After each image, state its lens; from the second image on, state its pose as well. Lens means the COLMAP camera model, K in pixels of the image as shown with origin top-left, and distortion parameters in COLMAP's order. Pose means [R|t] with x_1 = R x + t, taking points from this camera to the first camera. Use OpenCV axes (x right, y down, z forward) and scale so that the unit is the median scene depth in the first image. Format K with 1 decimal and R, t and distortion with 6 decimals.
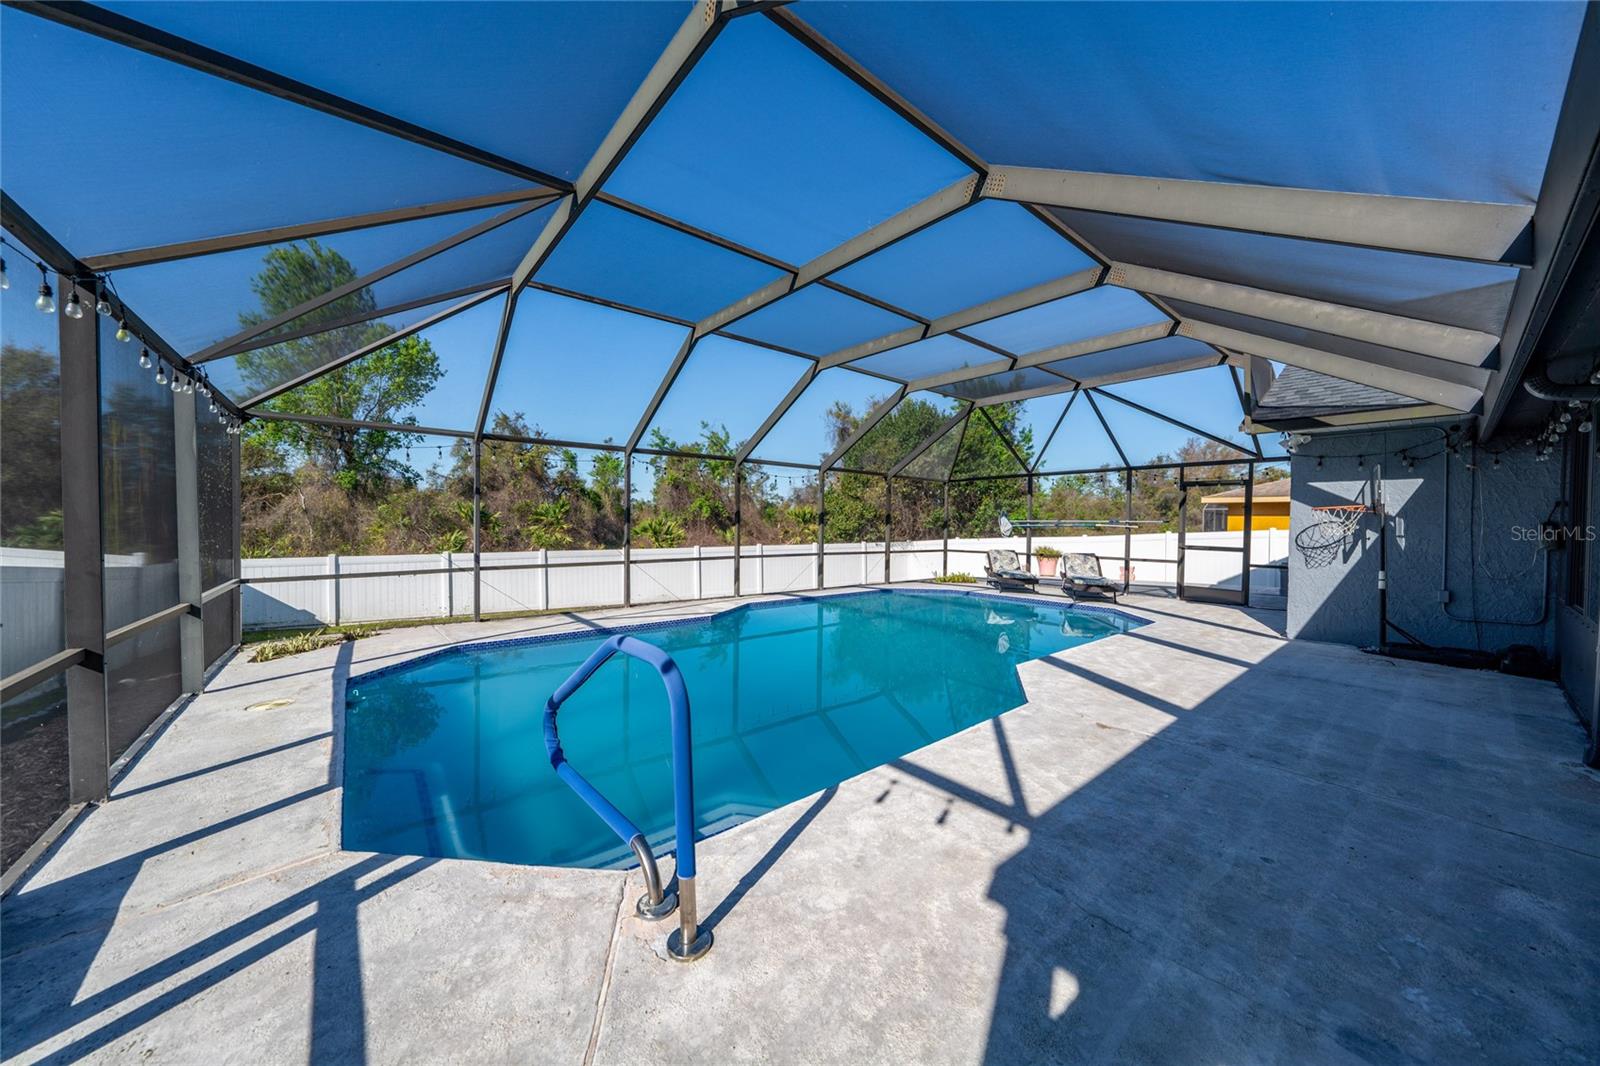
lens RADIAL K [[545.0, 0, 800.0], [0, 545.0, 534.6], [0, 0, 1]] dist [-0.002684, -0.000088]
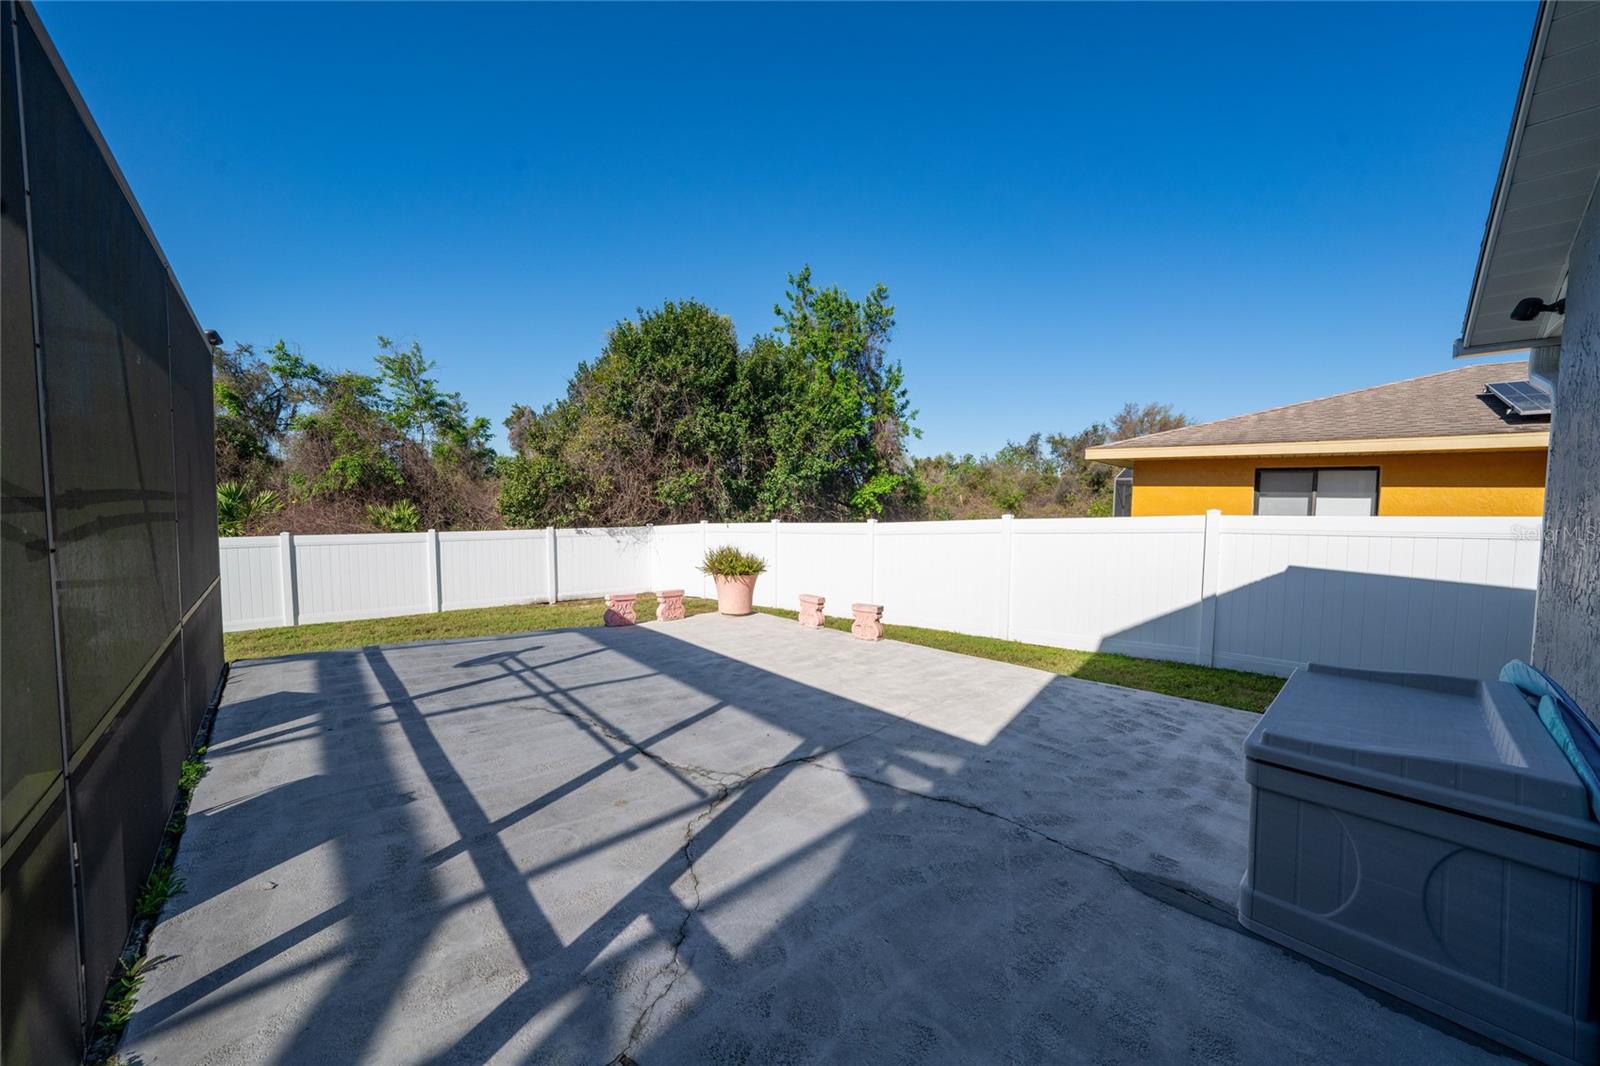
lens RADIAL K [[545.0, 0, 788.4], [0, 545.0, 533.0], [0, 0, 1]] dist [-0.002684, -0.000088]
pose [[0.998939, 0.004520, 0.045820, 0.642457], [-0.006225, 0.999291, 0.037141, -0.004480], [-0.045619, -0.037387, 0.998259, 0.753904]]
